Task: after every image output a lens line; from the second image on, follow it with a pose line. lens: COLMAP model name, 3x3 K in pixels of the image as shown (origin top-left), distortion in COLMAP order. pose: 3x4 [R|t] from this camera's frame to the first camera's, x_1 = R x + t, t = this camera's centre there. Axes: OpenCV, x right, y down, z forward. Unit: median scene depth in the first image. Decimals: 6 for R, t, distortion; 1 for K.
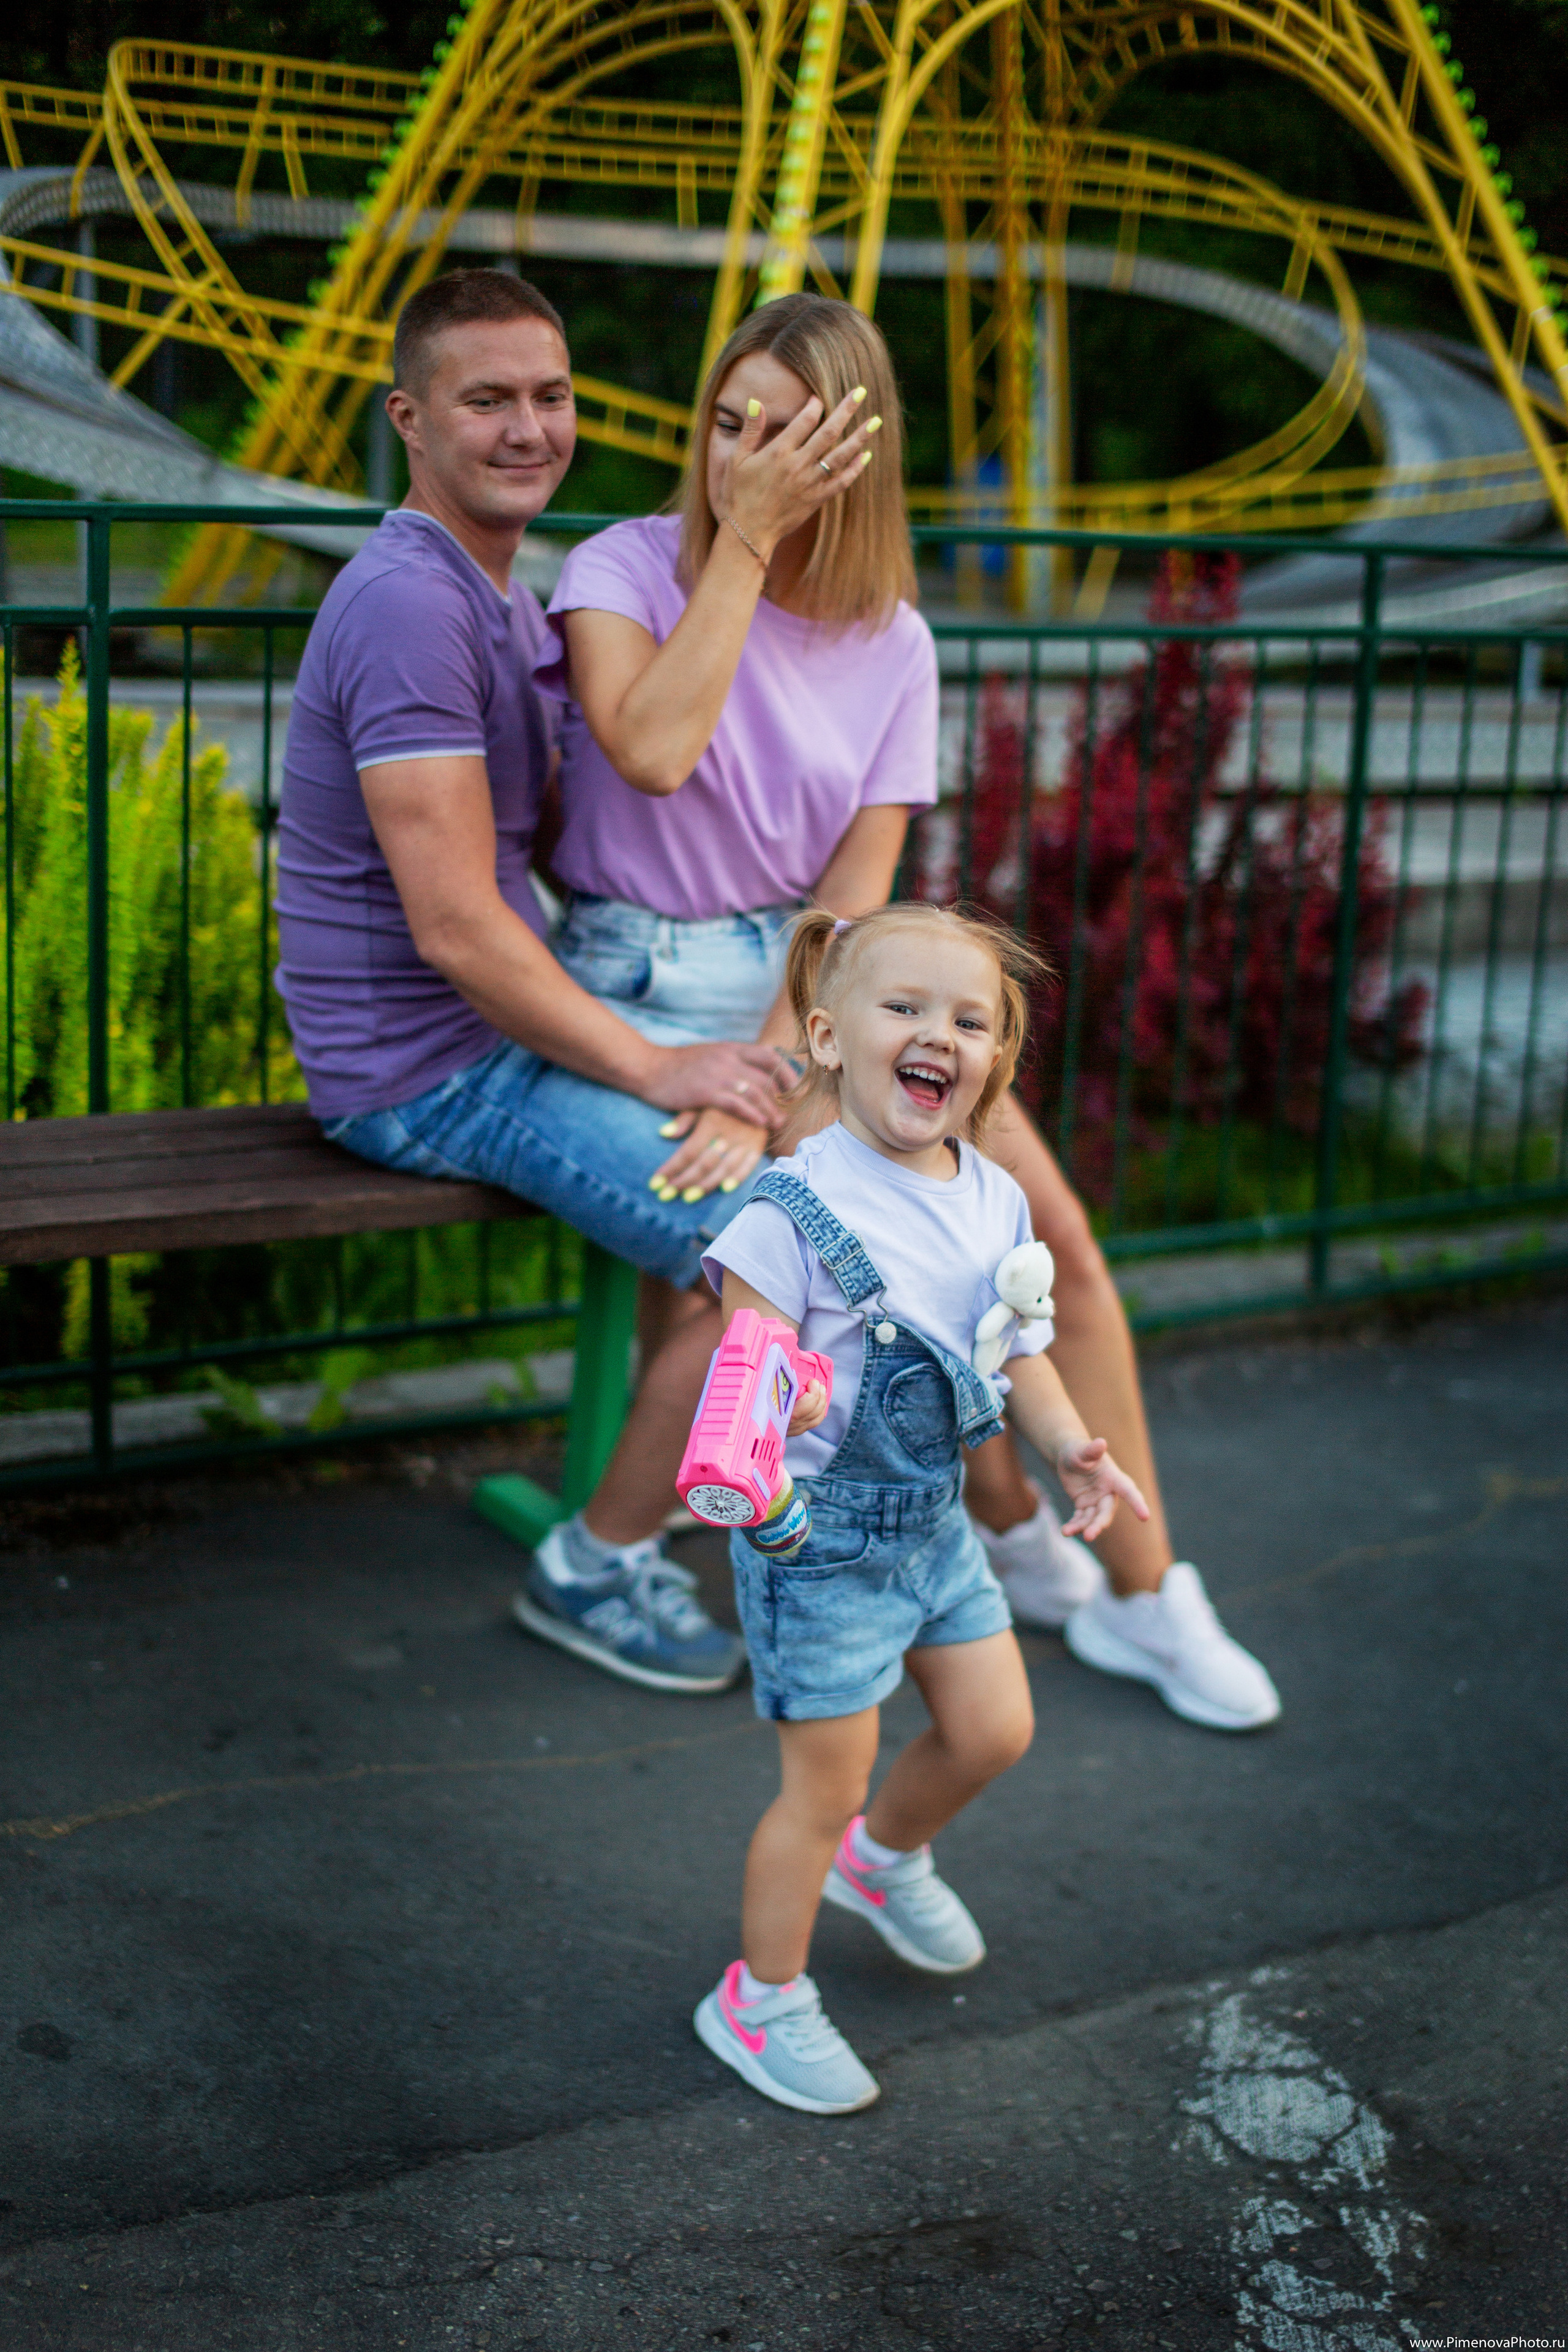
lens RADIAL K [[3210.7, 0, 778.3], [0, 3210.7, 1181.9], [0, 0, 1]] dist [-0.103188, 0.154721]
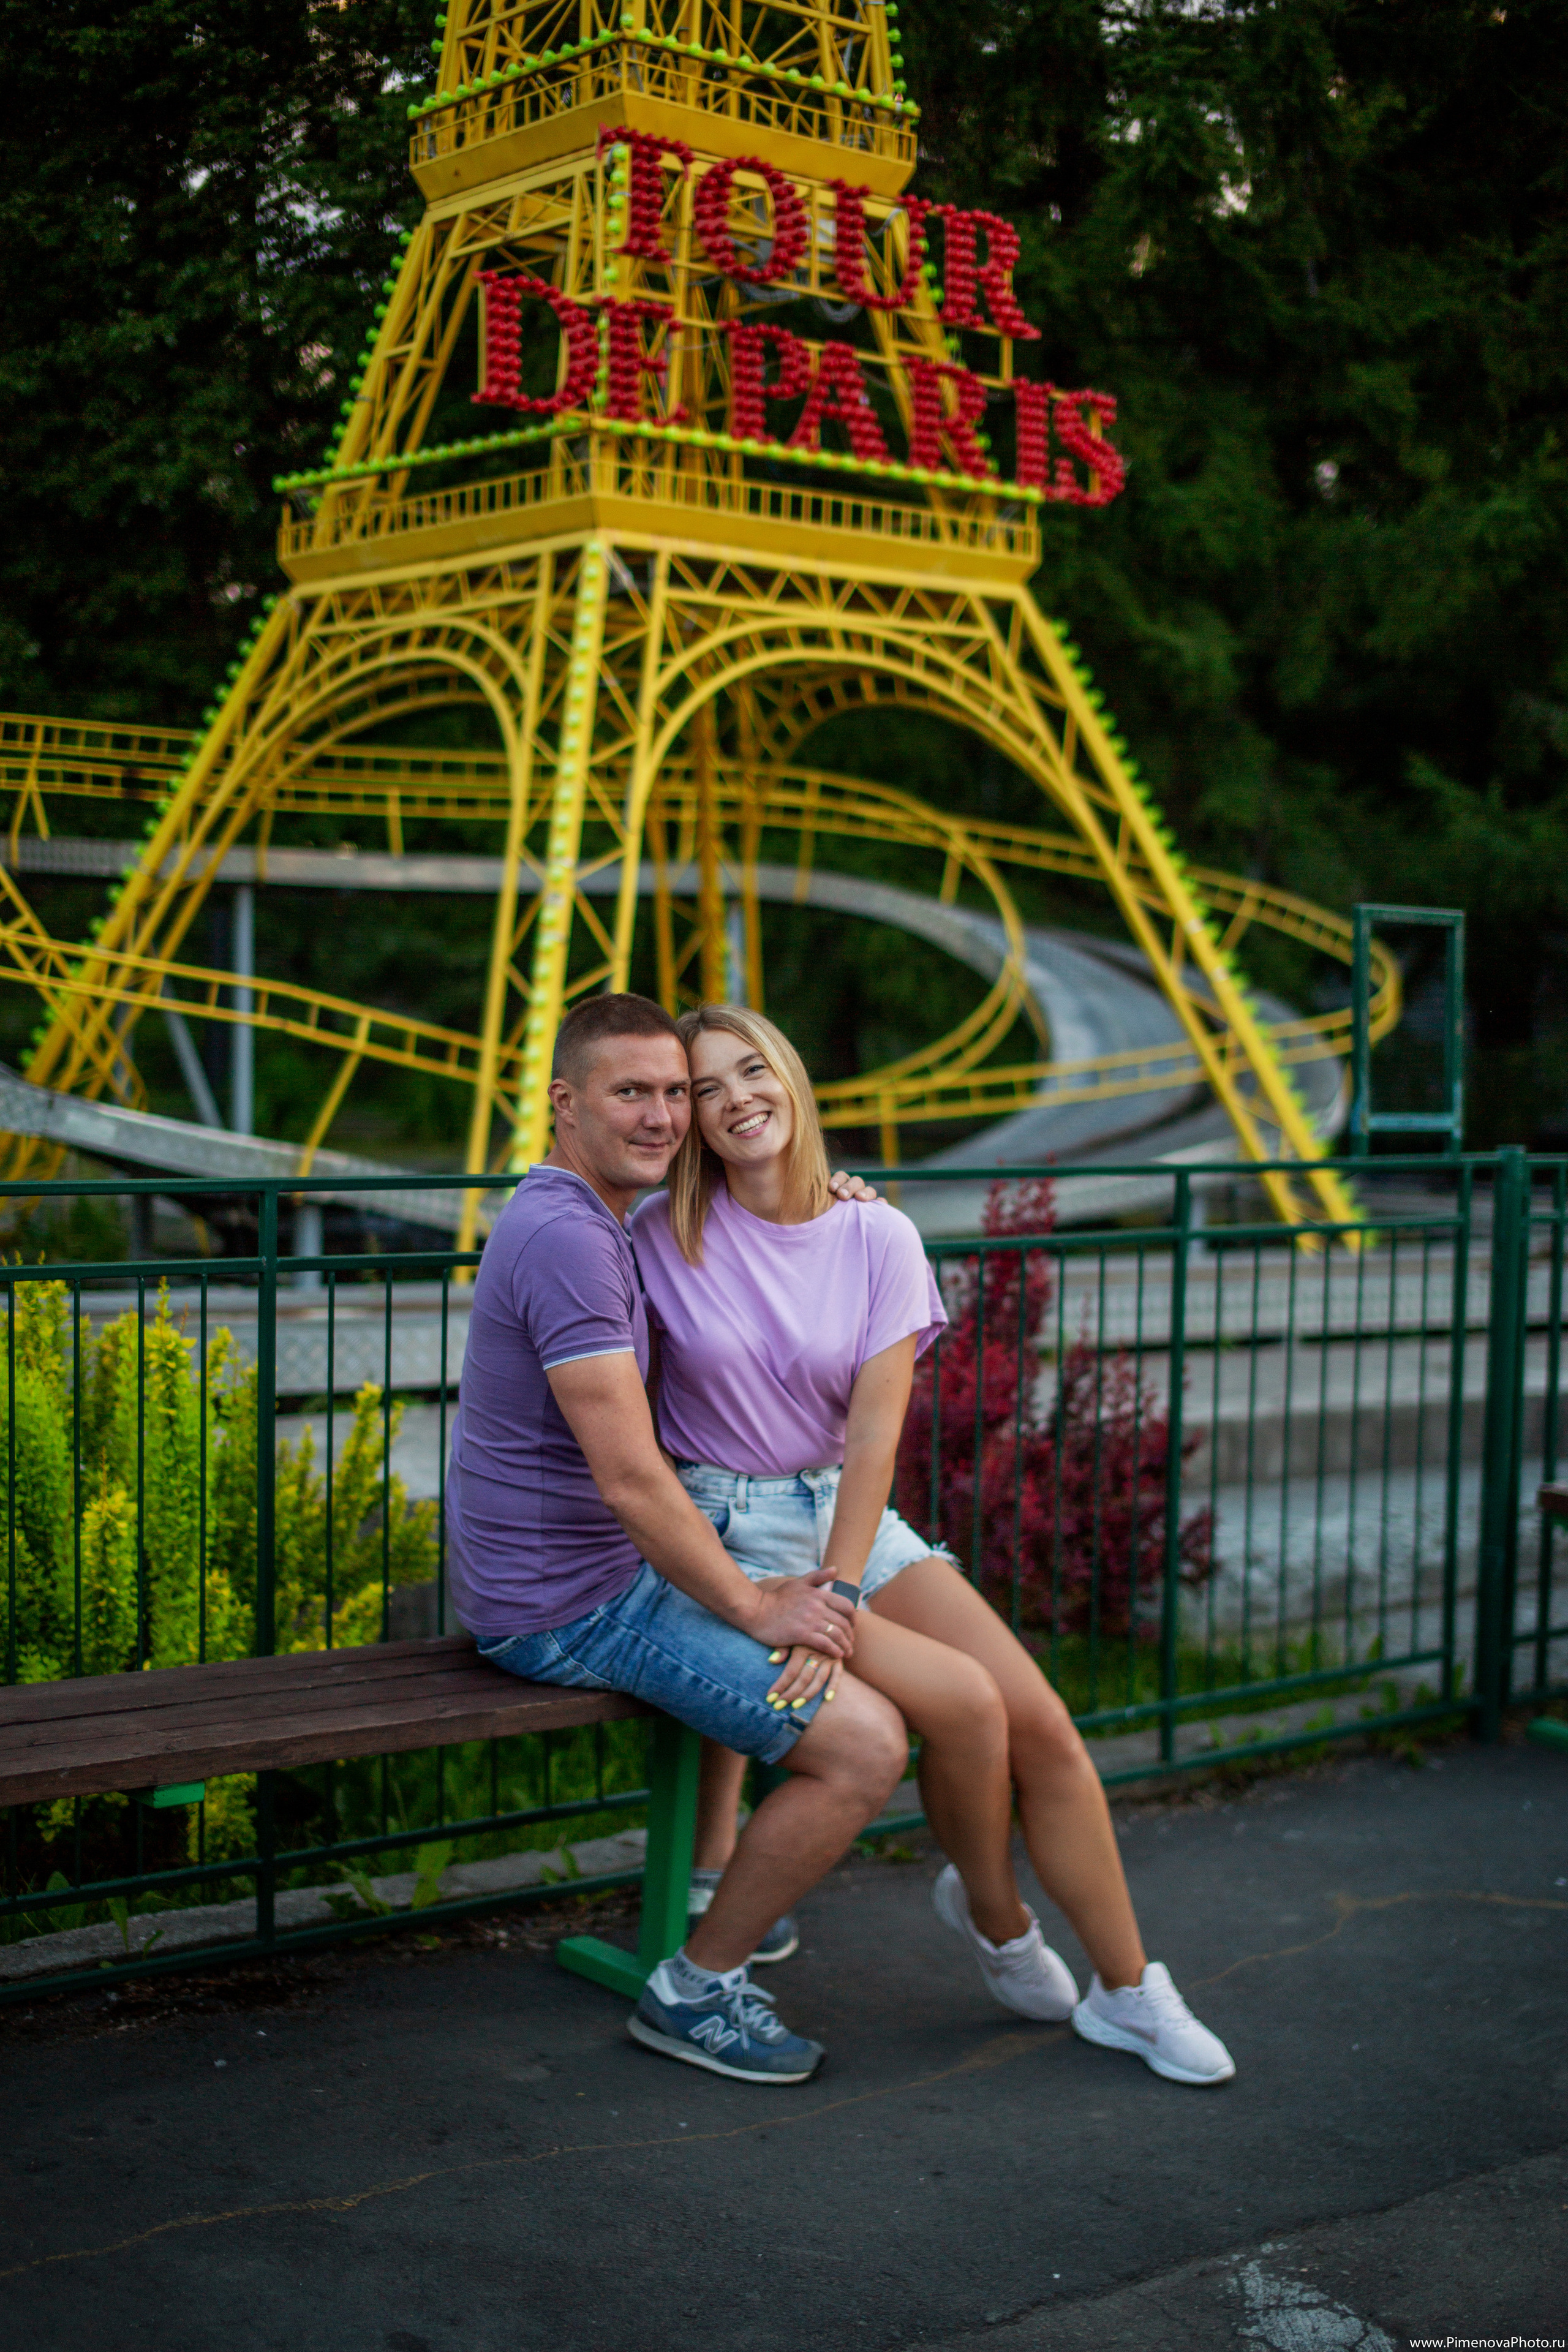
lens RADIAL K [[3312.9, 0, 740.8], [0, 3312.9, 1172.8], [0, 0, 1]] dist [-0.133934, 0.276190]
pose [[0.991460, -0.031488, 0.126553, -0.172722], [0.052942, 0.984034, -0.169924, 0.020607], [-0.119182, 0.175173, 0.977297, -0.298551]]
